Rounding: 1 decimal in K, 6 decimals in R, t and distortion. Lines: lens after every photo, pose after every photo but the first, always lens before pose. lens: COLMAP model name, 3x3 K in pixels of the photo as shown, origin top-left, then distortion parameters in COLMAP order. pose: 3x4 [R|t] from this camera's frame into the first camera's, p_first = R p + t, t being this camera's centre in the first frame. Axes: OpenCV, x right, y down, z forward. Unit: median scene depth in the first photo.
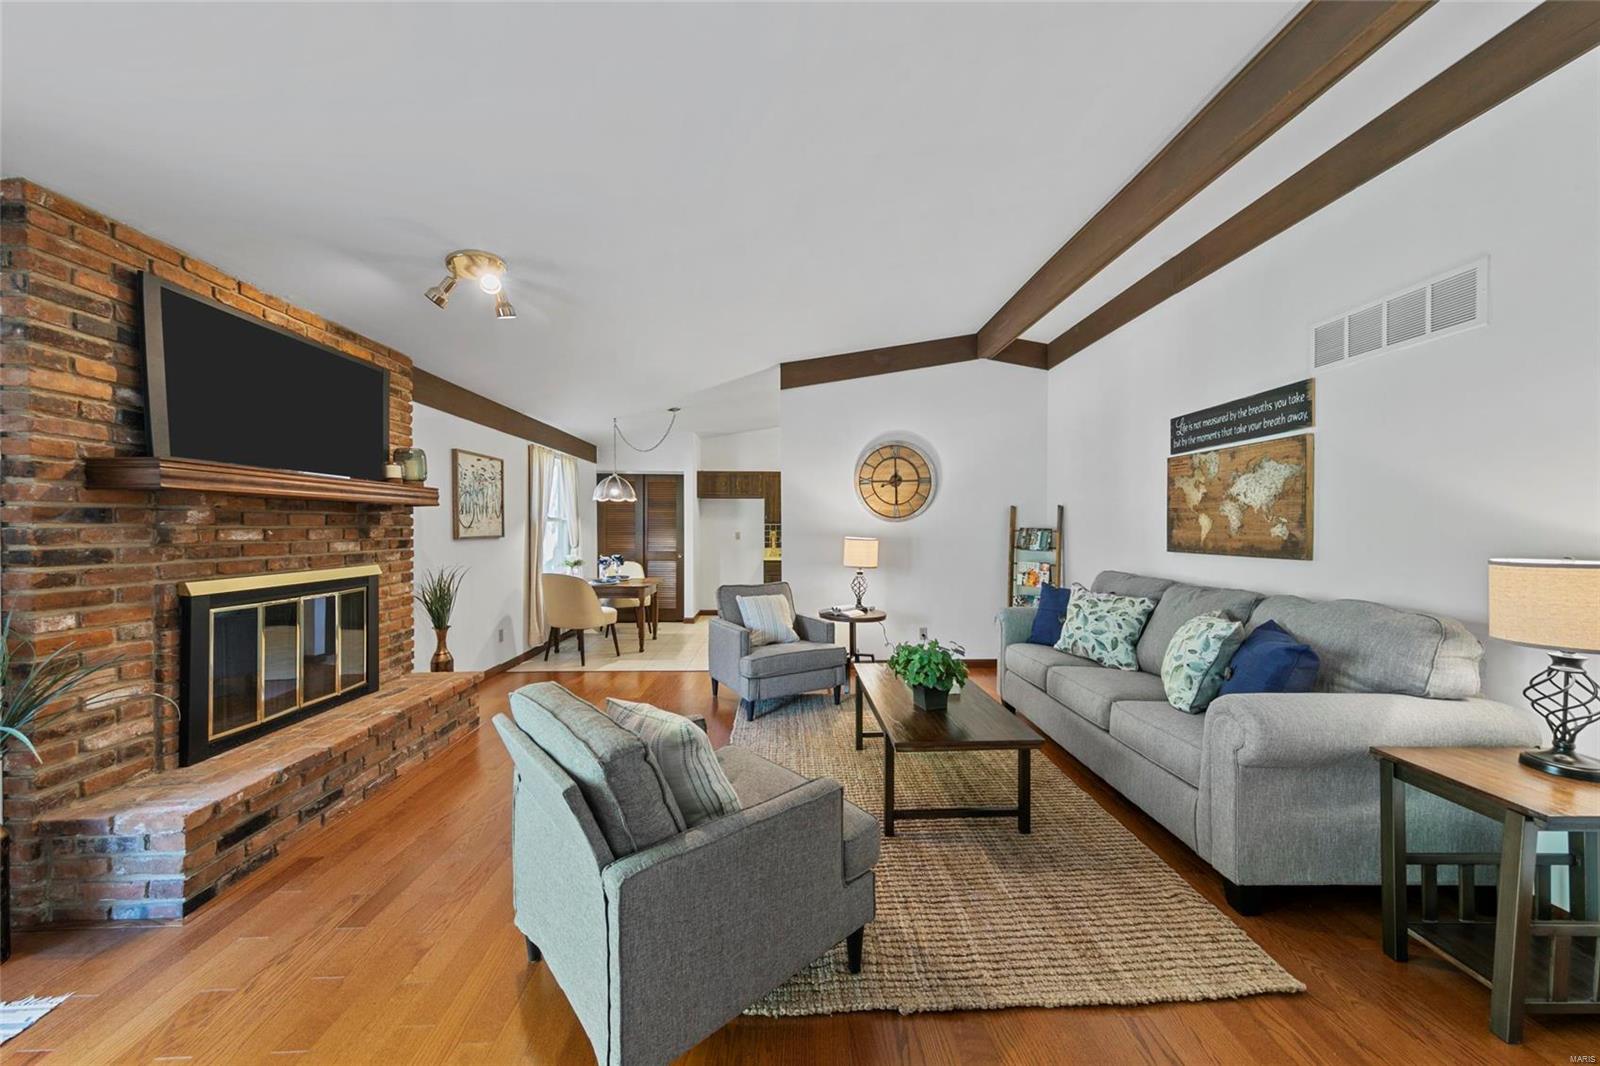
lens RADIAL K [[543.8, 0, 801.5], [0, 543.8, 530.8], [0, 0, 1]] dist [0.005298, -0.000083]
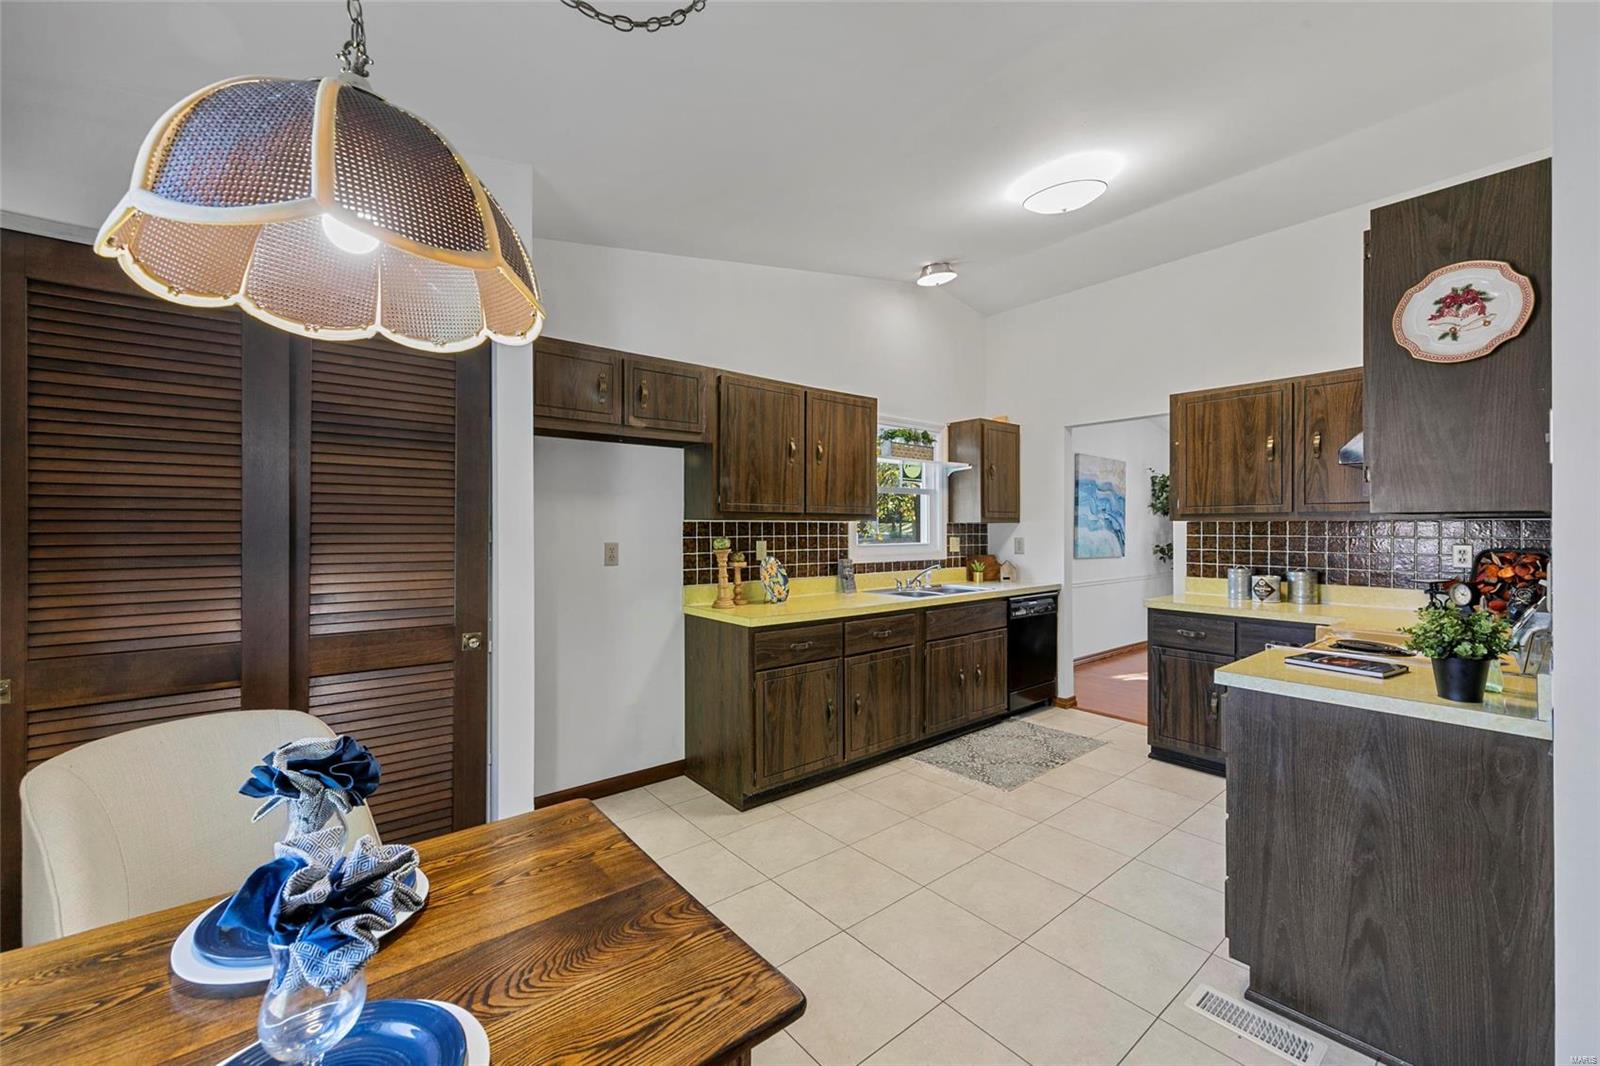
lens RADIAL K [[637.2, 0, 800.9], [0, 637.2, 528.0], [0, 0, 1]] dist [0.001118, 0.000021]
pose [[0.795769, -0.001616, 0.605598, -0.667564], [0.005863, 0.999970, -0.005037, -0.011030], [-0.605572, 0.007559, 0.795755, 1.589661]]
